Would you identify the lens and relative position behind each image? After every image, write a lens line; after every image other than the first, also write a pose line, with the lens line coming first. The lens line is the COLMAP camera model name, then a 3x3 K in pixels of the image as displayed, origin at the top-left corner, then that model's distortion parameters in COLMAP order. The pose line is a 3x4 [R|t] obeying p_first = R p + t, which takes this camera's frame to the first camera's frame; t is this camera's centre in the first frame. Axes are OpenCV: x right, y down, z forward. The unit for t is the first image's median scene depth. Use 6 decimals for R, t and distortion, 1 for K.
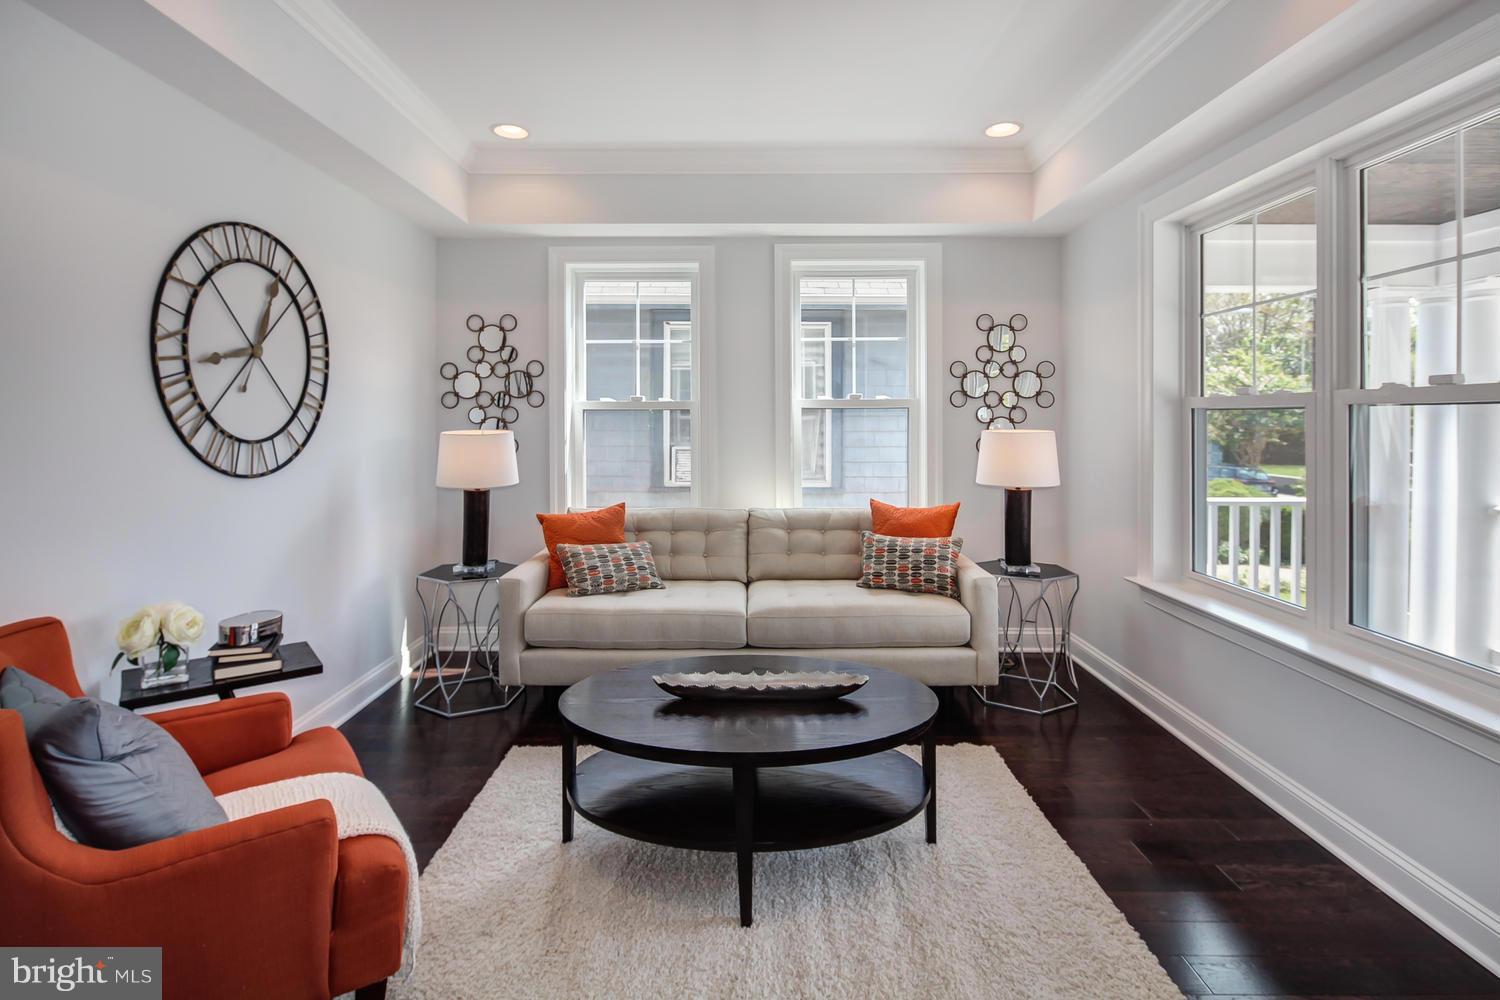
lens RADIAL K [[730.3, 0, 742.0], [0, 730.3, 419.1], [0, 0, 1]] dist [0.003731, -0.000285]
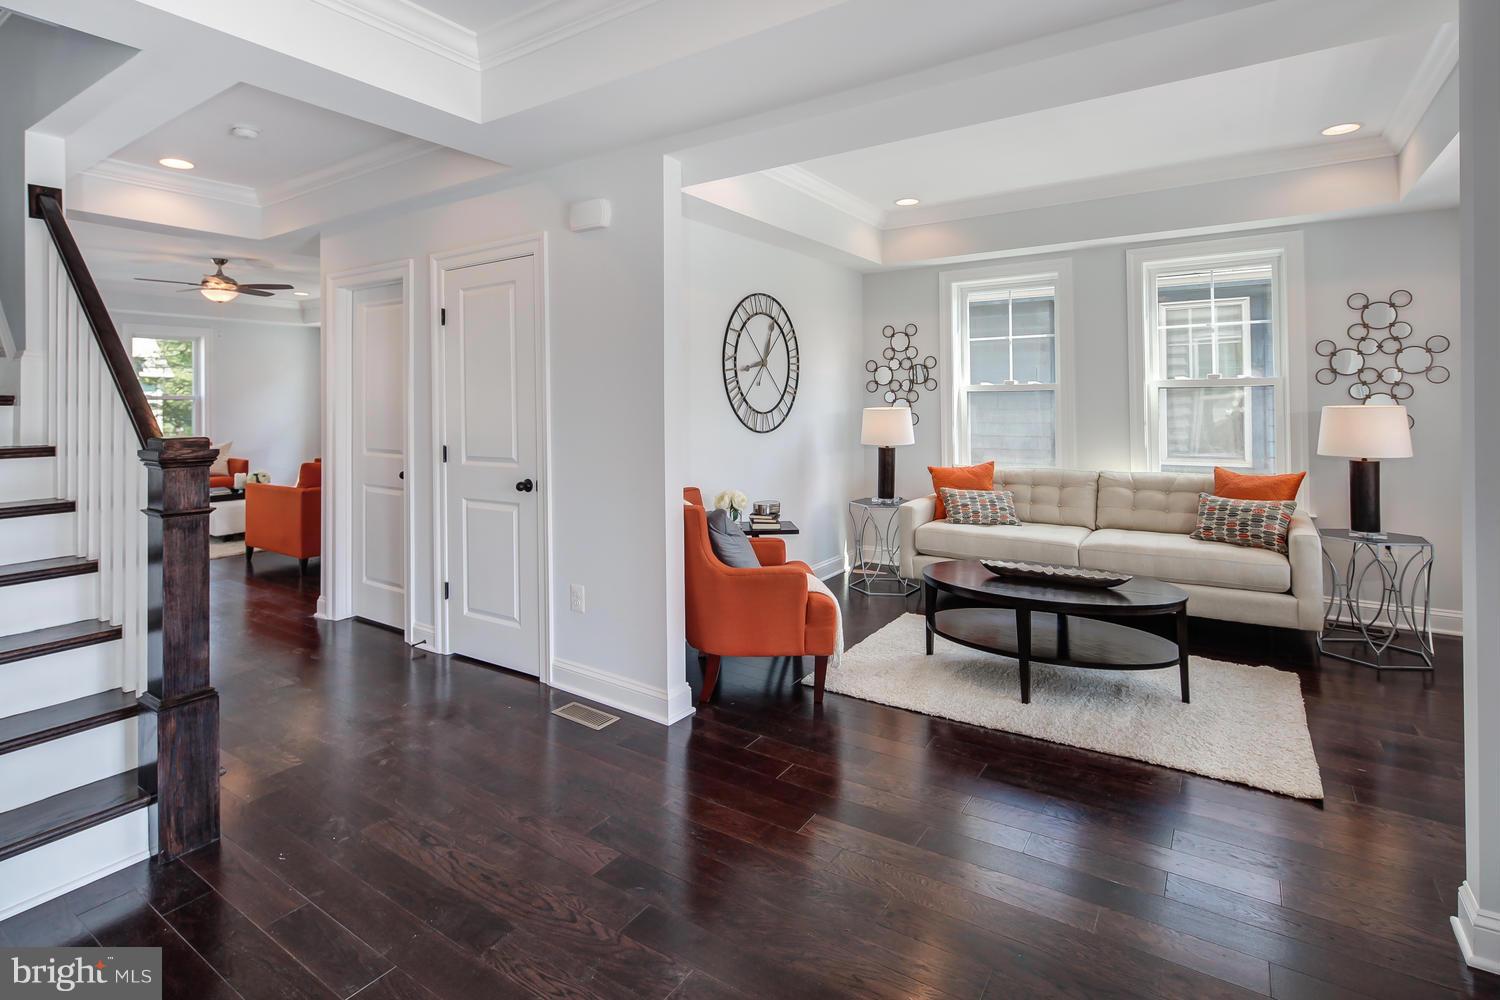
lens RADIAL K [[730.3, 0, 742.0], [0, 730.3, 419.1], [0, 0, 1]] dist [0.003731, -0.000285]
pose [[0.833961, 0.006182, -0.551789, 0.216117], [0.008089, 0.999693, 0.023426, 0.002717], [0.551764, -0.023999, 0.833655, -0.407335]]
